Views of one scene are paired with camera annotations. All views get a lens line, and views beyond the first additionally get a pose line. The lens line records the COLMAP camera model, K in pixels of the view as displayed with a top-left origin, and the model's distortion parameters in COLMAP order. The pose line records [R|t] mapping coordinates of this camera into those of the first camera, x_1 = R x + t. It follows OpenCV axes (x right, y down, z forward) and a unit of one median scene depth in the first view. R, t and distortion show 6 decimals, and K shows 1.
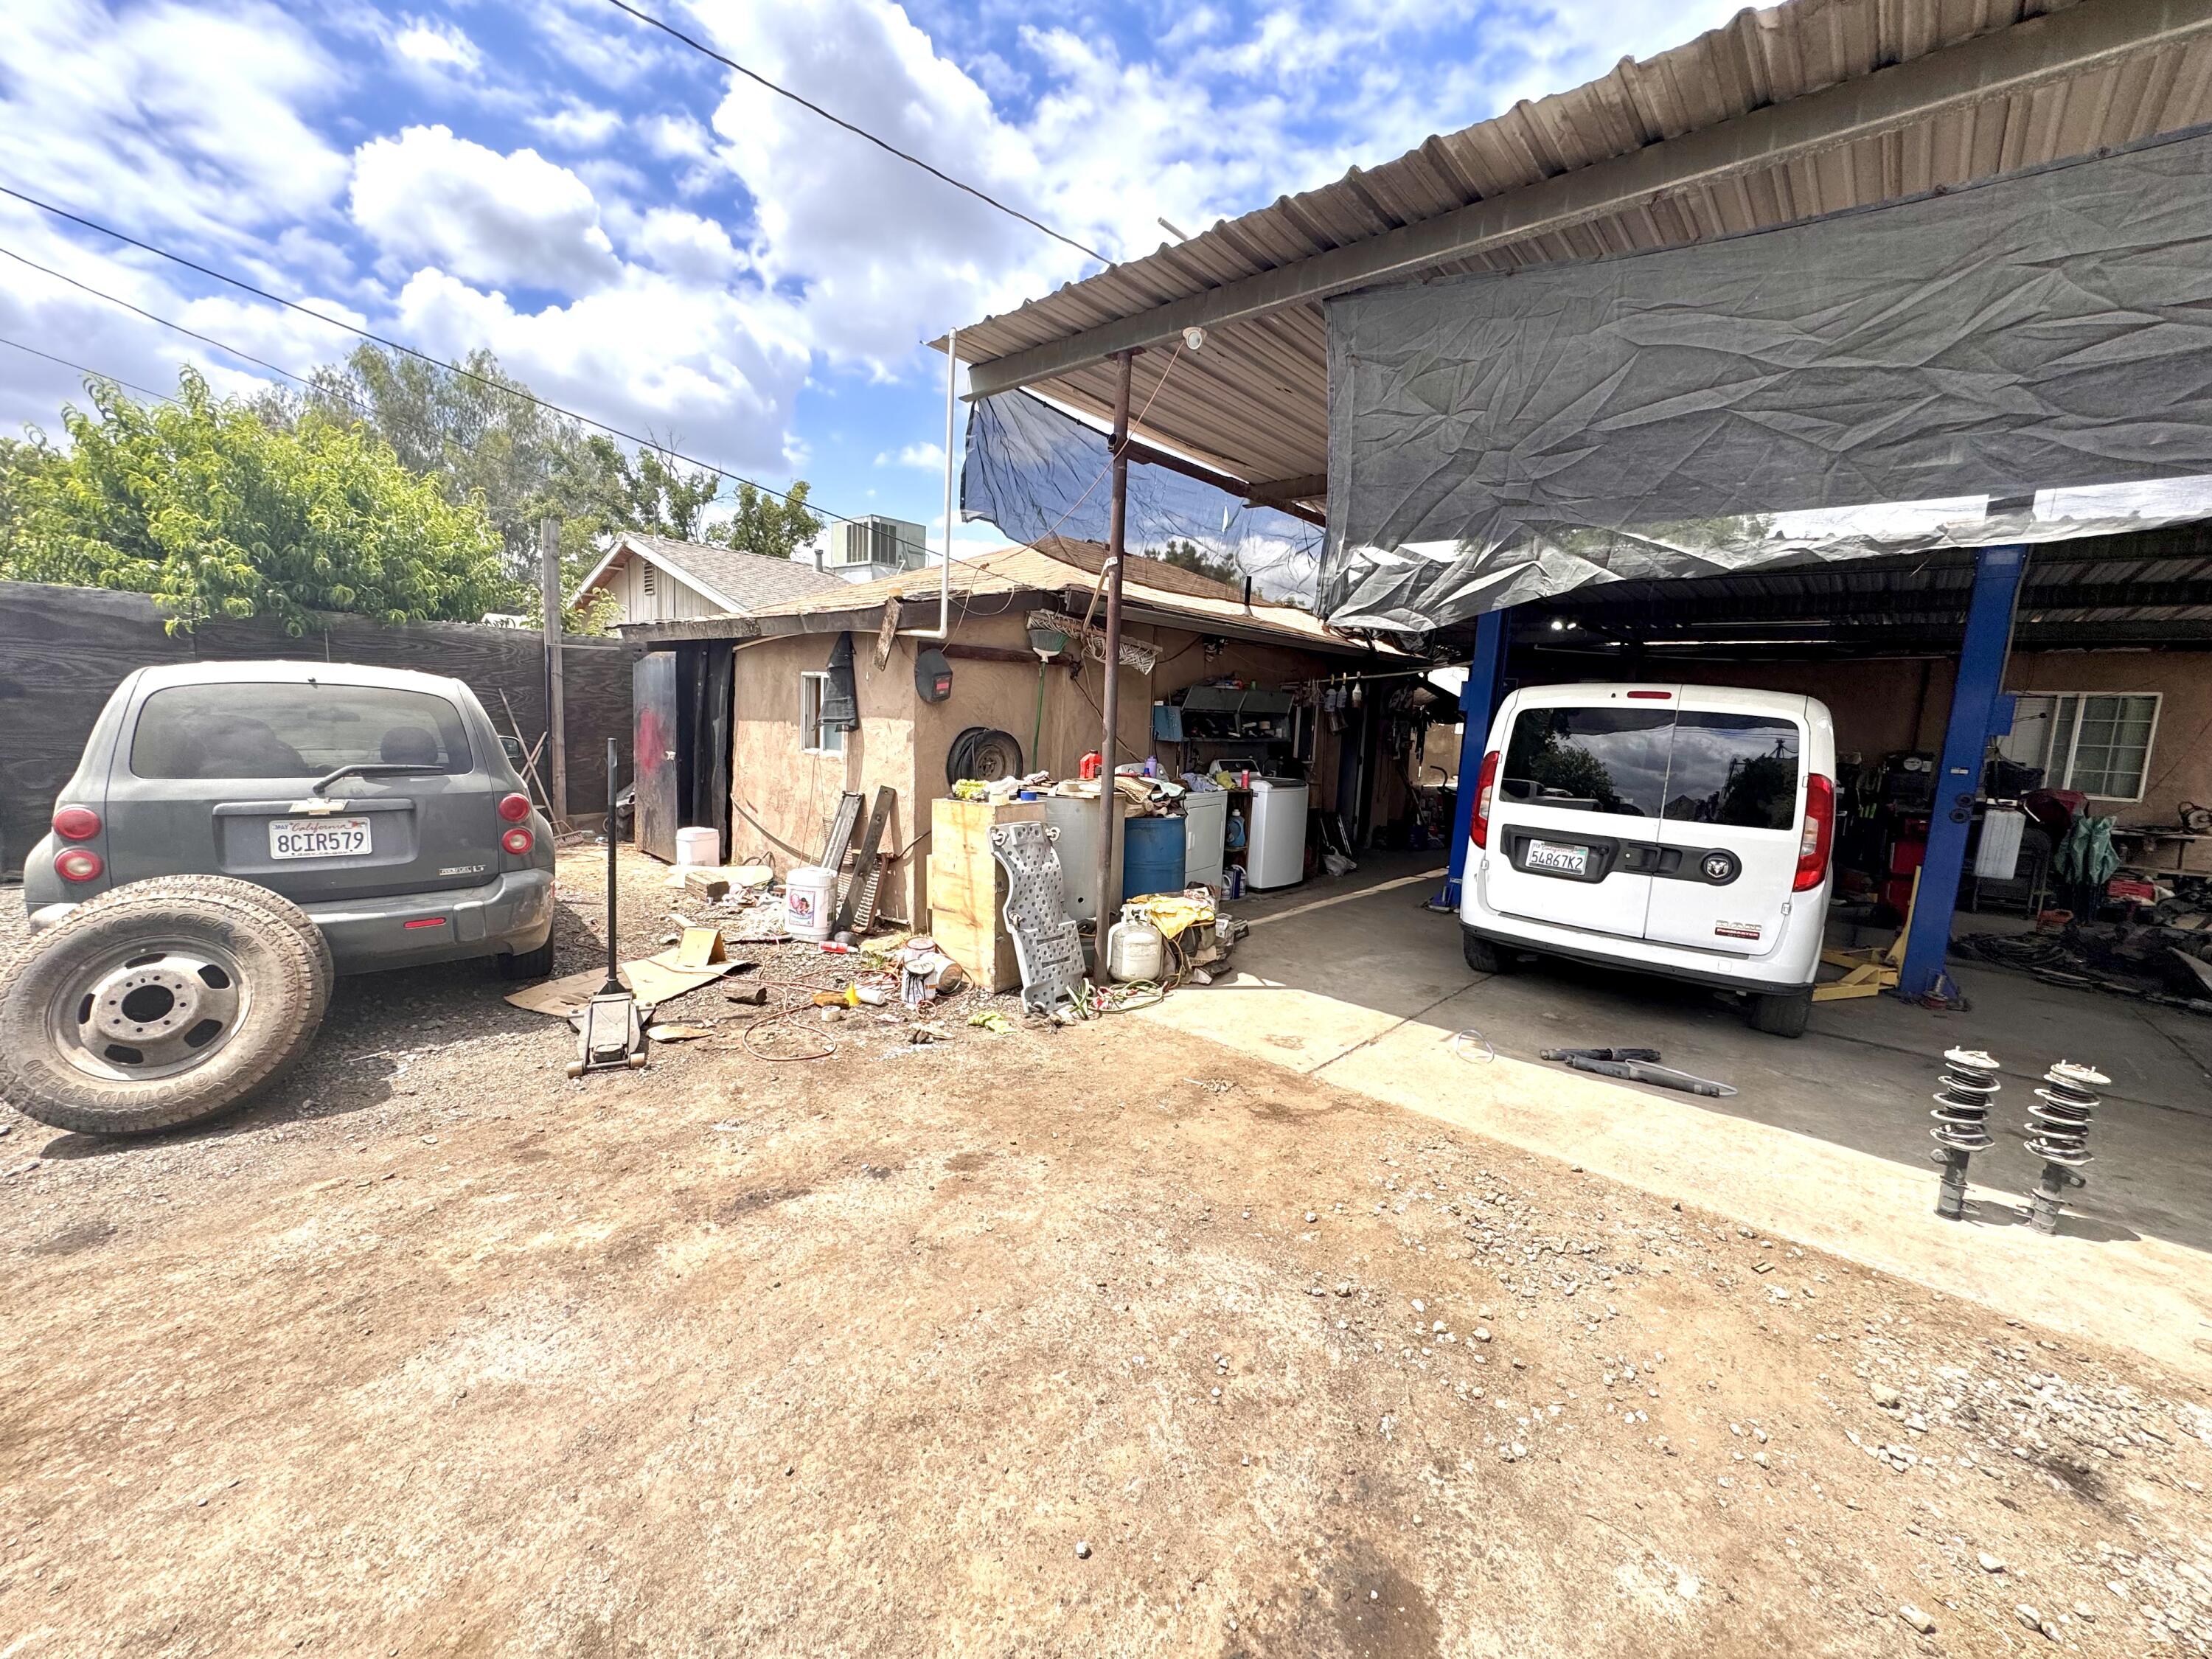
lens RADIAL K [[892.4, 0, 1106.0], [0, 892.4, 829.5], [0, 0, 1]] dist [-0.002561, -0.000056]
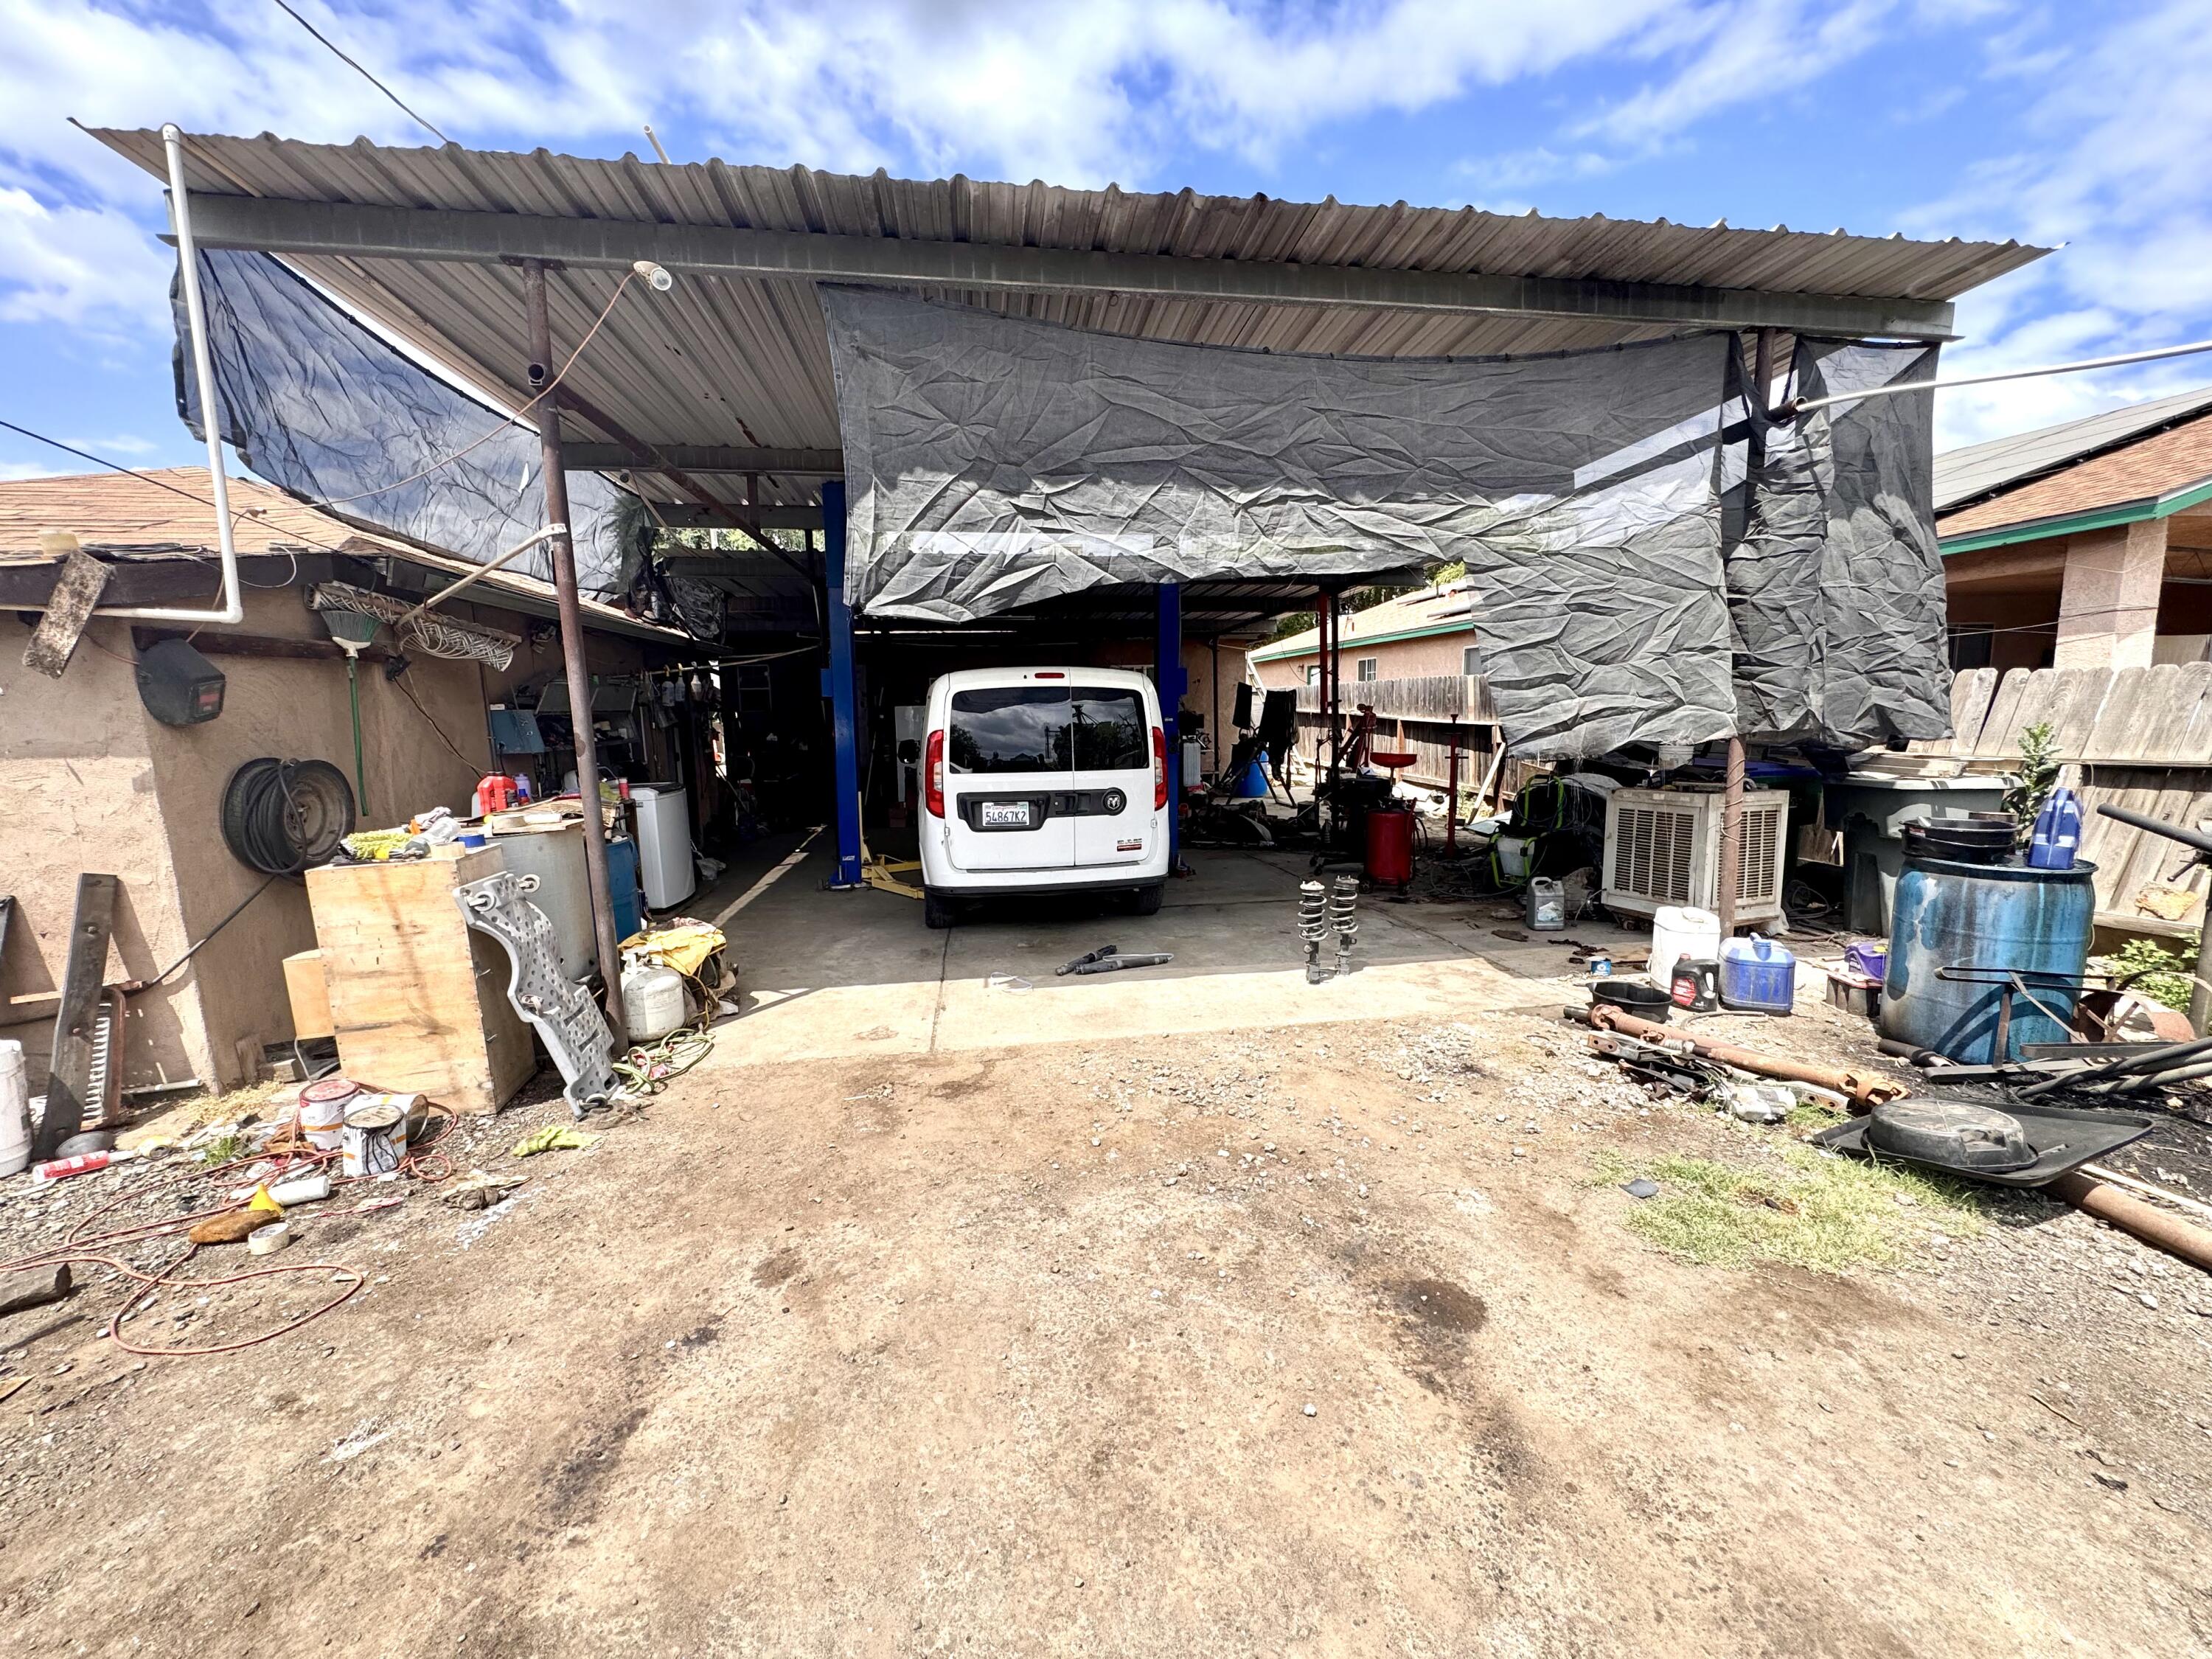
lens RADIAL K [[892.4, 0, 1106.0], [0, 892.4, 829.5], [0, 0, 1]] dist [-0.002561, -0.000056]
pose [[0.626338, -0.163729, 0.762163, -0.336550], [0.152300, 0.984555, 0.086346, -0.032473], [-0.764529, 0.061996, 0.641601, 0.139246]]
